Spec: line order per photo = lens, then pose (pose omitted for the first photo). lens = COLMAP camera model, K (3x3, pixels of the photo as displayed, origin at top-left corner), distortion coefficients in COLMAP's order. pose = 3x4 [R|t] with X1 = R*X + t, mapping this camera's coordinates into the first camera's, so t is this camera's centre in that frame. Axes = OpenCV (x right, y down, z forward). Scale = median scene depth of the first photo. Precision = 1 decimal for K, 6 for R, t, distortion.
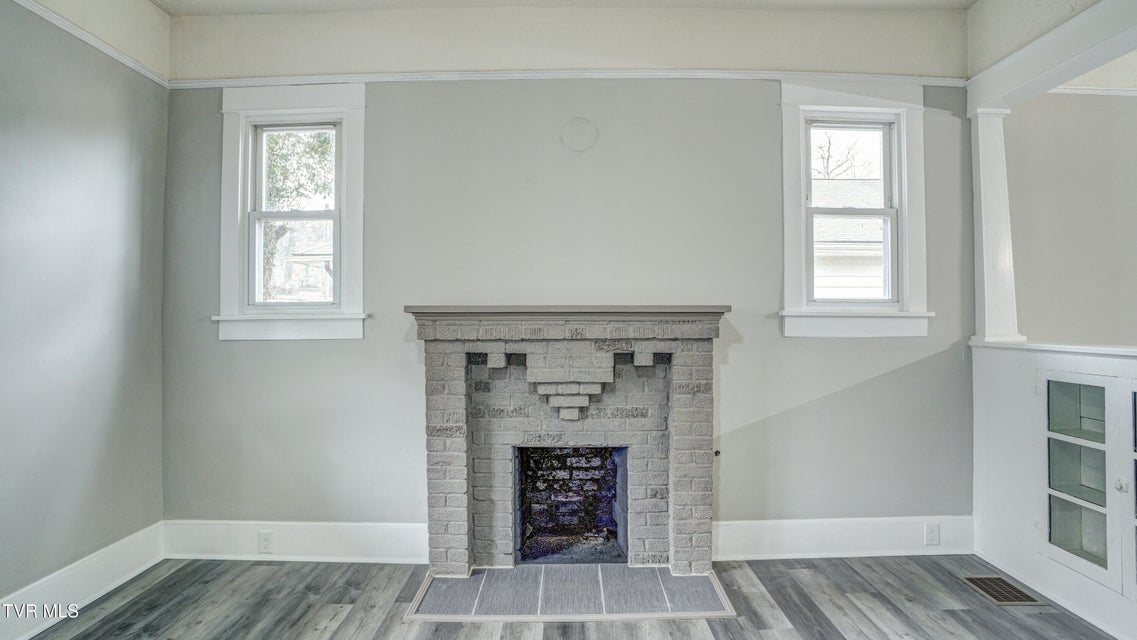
lens RADIAL K [[566.3, 0, 573.3], [0, 566.3, 318.3], [0, 0, 1]] dist [-0.080812, 0.036110]
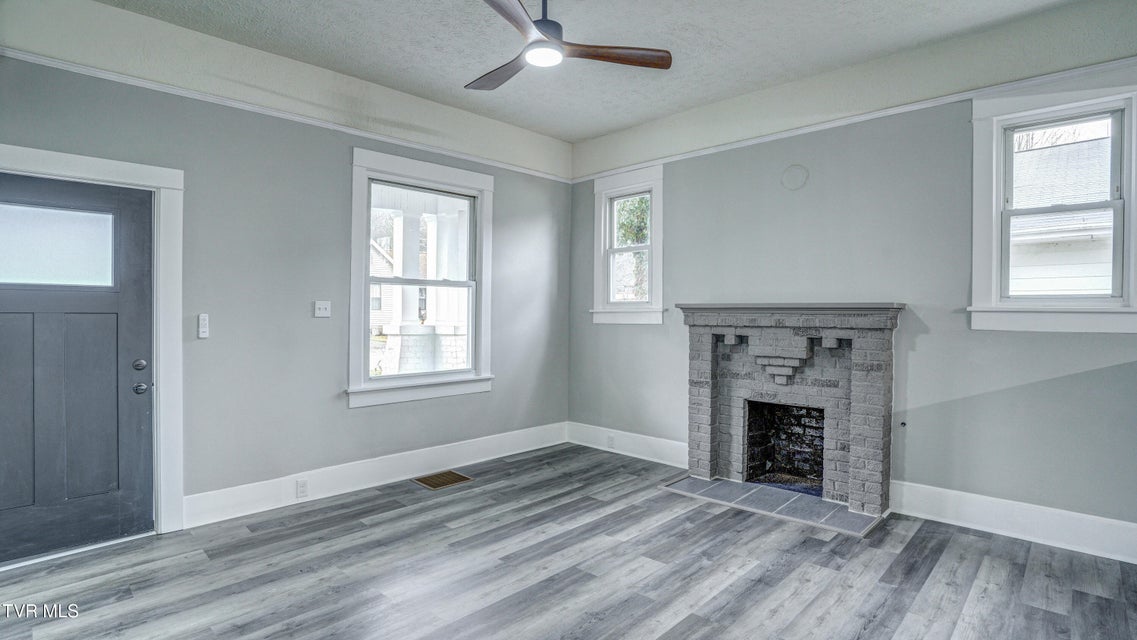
lens RADIAL K [[566.3, 0, 573.3], [0, 566.3, 318.3], [0, 0, 1]] dist [-0.080812, 0.036110]
pose [[0.719193, 0.012561, -0.694697, 0.588951], [-0.004896, 0.999903, 0.013011, 0.000081], [0.694793, -0.005956, 0.719185, -0.359389]]
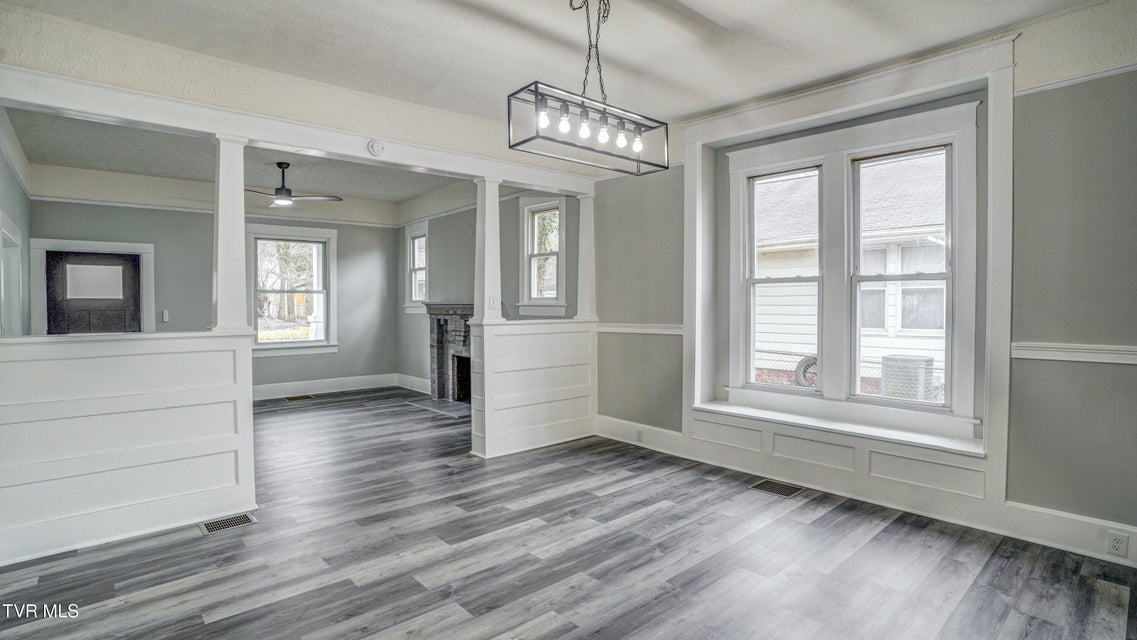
lens RADIAL K [[566.3, 0, 573.3], [0, 566.3, 318.3], [0, 0, 1]] dist [-0.080812, 0.036110]
pose [[0.664516, 0.019474, -0.747020, 2.264549], [0.003621, 0.999565, 0.029279, -0.019330], [0.747265, -0.022161, 0.664156, -0.332183]]
